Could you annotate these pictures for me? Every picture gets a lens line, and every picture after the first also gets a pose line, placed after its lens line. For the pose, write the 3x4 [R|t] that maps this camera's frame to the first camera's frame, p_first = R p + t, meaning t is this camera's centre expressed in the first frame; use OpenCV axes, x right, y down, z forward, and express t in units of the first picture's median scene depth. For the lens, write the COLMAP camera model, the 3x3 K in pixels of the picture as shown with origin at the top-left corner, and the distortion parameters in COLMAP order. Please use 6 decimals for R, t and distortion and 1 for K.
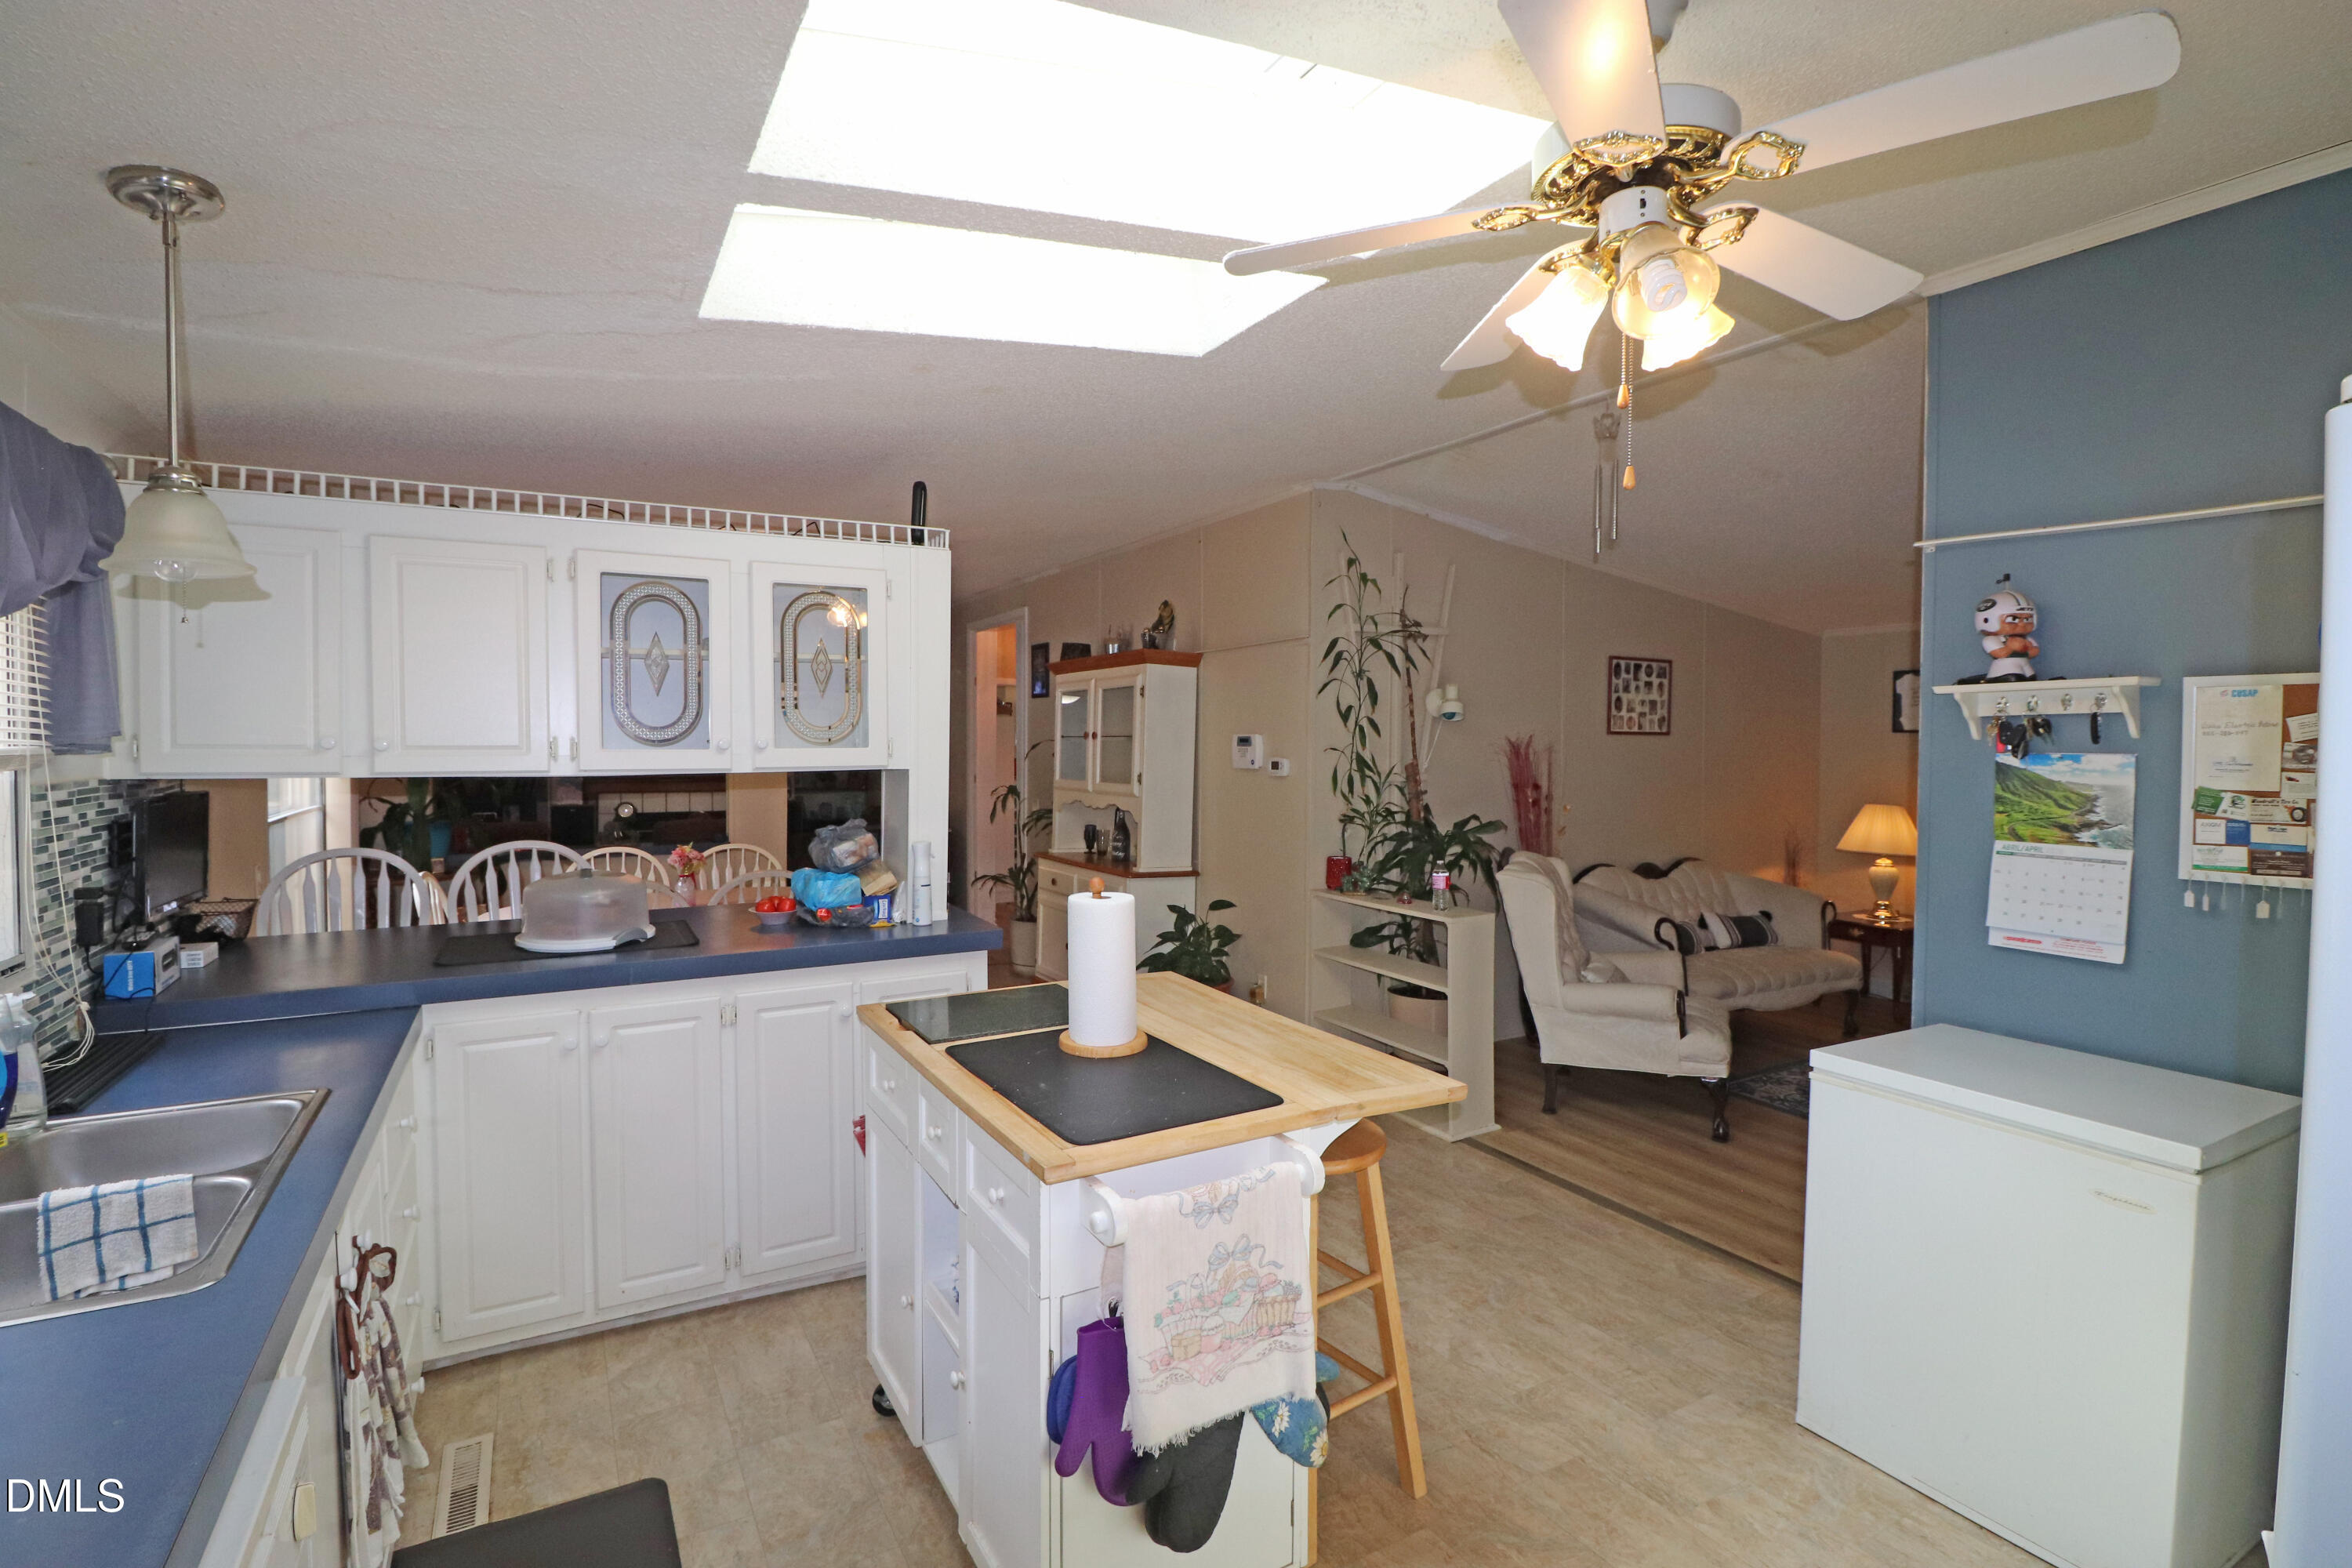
lens RADIAL K [[1082.5, 0, 1178.9], [0, 1082.5, 772.4], [0, 0, 1]] dist [-0.011258, -0.009706]
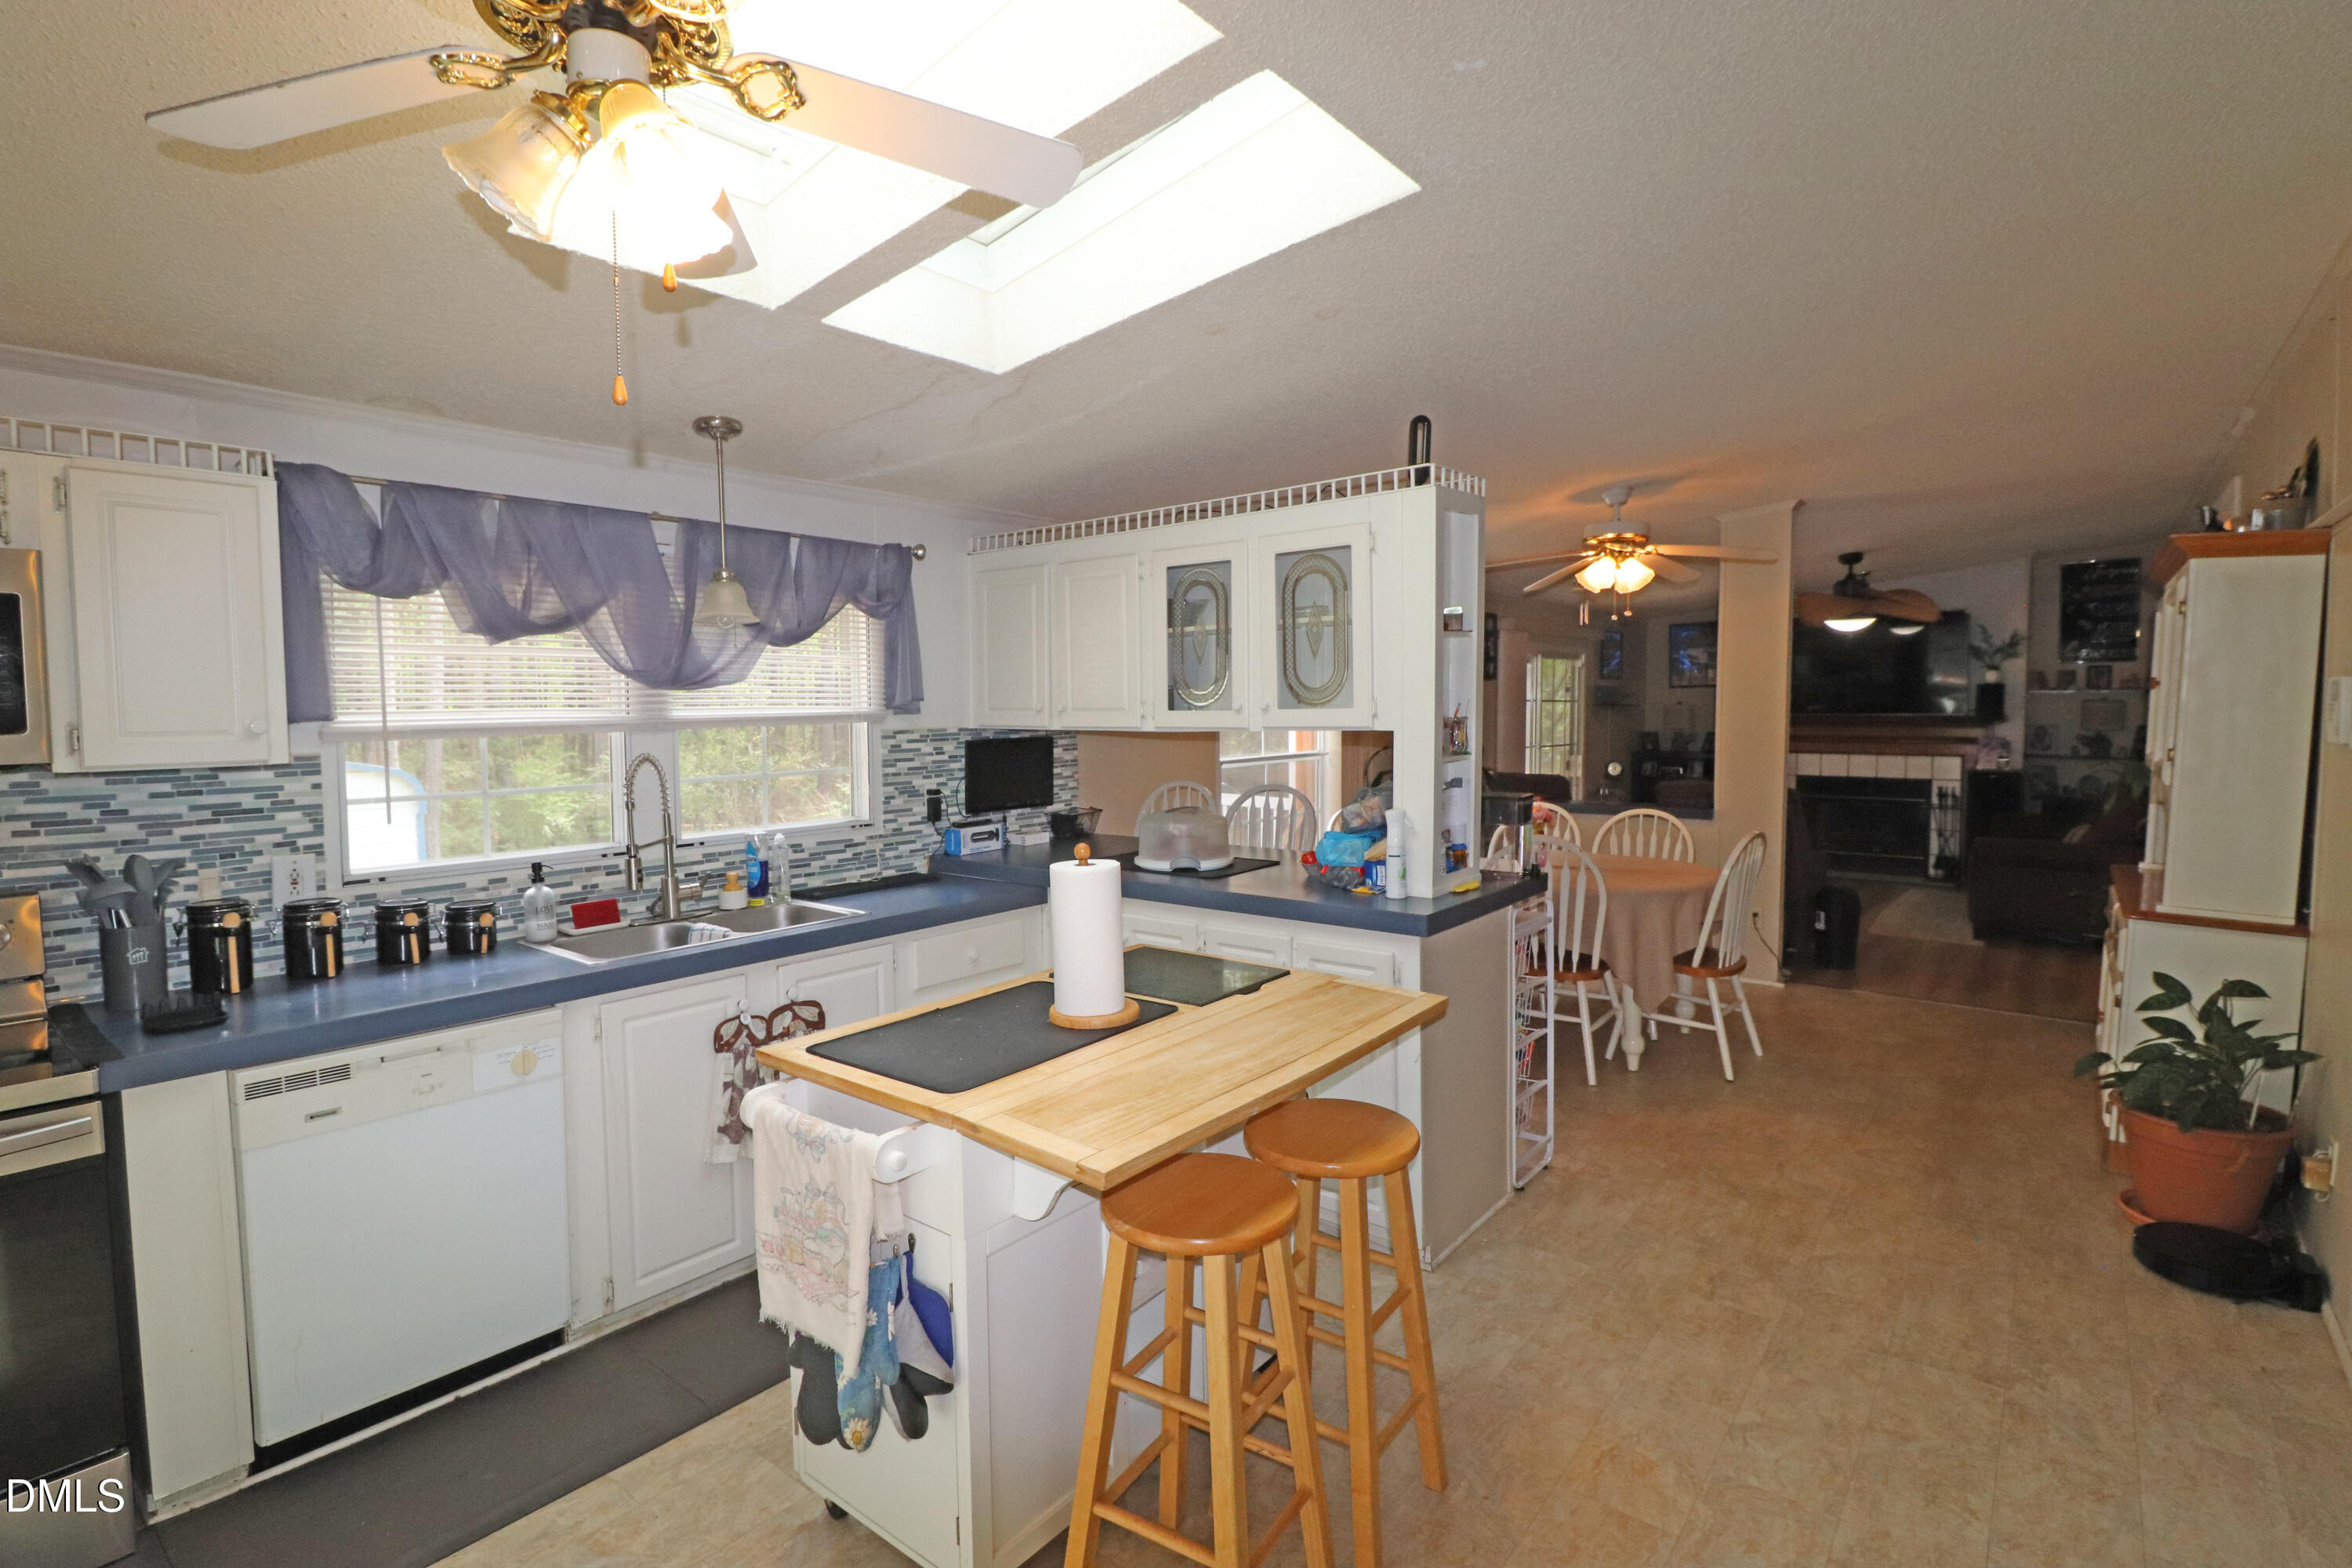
lens RADIAL K [[1130.5, 0, 1168.0], [0, 1130.5, 770.9], [0, 0, 1]] dist [-0.001475, -0.011325]
pose [[0.360024, 0.050030, -0.931601, 0.583582], [-0.014654, 0.998741, 0.047973, -0.012269], [0.932828, -0.003620, 0.360304, 0.454297]]
